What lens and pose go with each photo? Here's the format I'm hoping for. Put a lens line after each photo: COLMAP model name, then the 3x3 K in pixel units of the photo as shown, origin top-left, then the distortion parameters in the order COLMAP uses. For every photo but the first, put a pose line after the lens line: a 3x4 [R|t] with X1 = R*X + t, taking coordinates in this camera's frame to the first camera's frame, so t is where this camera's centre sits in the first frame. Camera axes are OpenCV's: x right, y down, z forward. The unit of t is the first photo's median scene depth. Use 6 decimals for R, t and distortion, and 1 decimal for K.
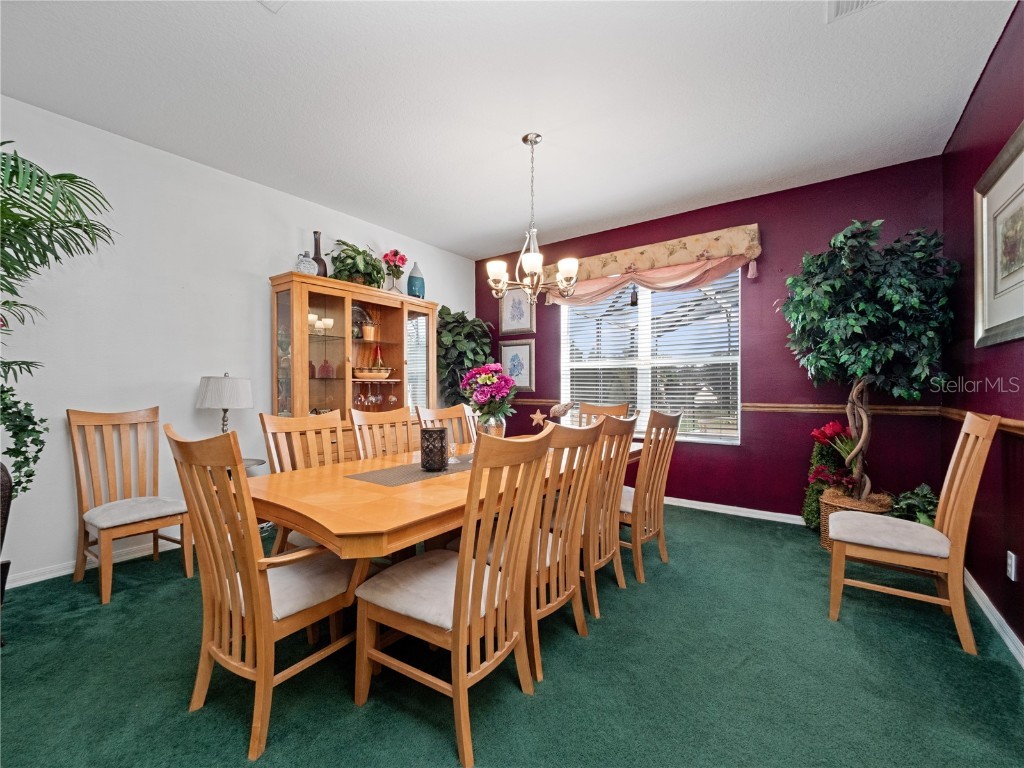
lens RADIAL K [[433.5, 0, 504.5], [0, 433.5, 391.3], [0, 0, 1]] dist [0.001931, -0.005358]
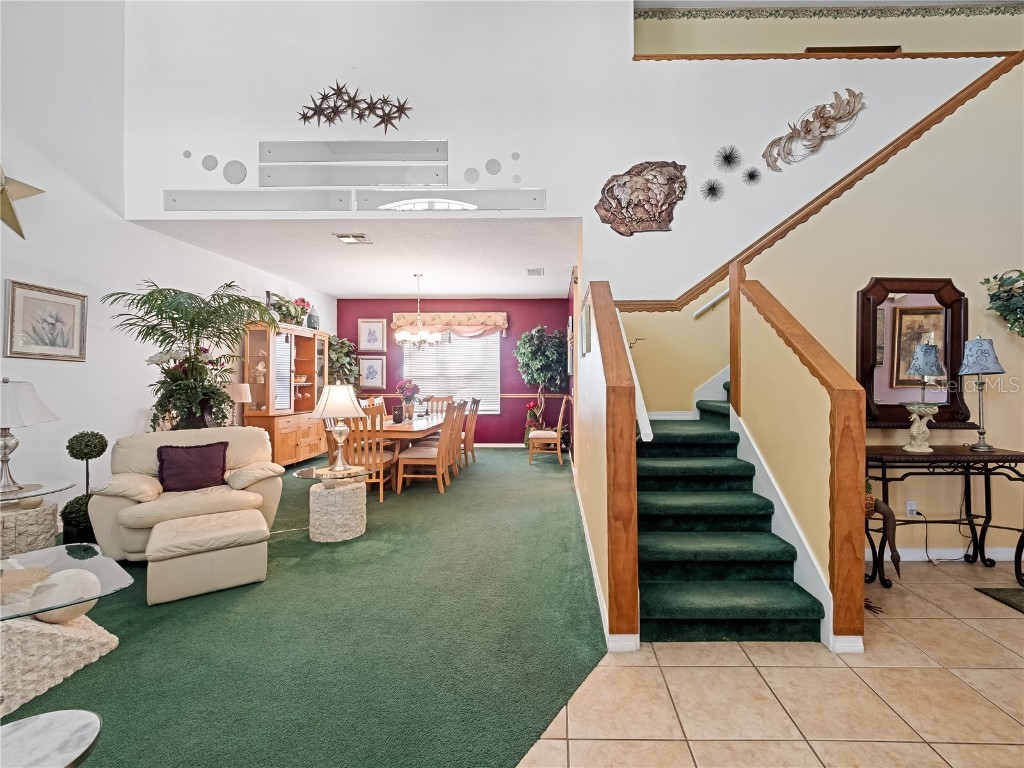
lens RADIAL K [[452.8, 0, 543.0], [0, 452.8, 377.0], [0, 0, 1]] dist [-0.008691, 0.000450]
pose [[0.814917, 0.004395, 0.579562, -0.654400], [0.001897, 0.999946, -0.010251, -0.038413], [-0.579575, 0.009453, 0.814864, -1.072381]]
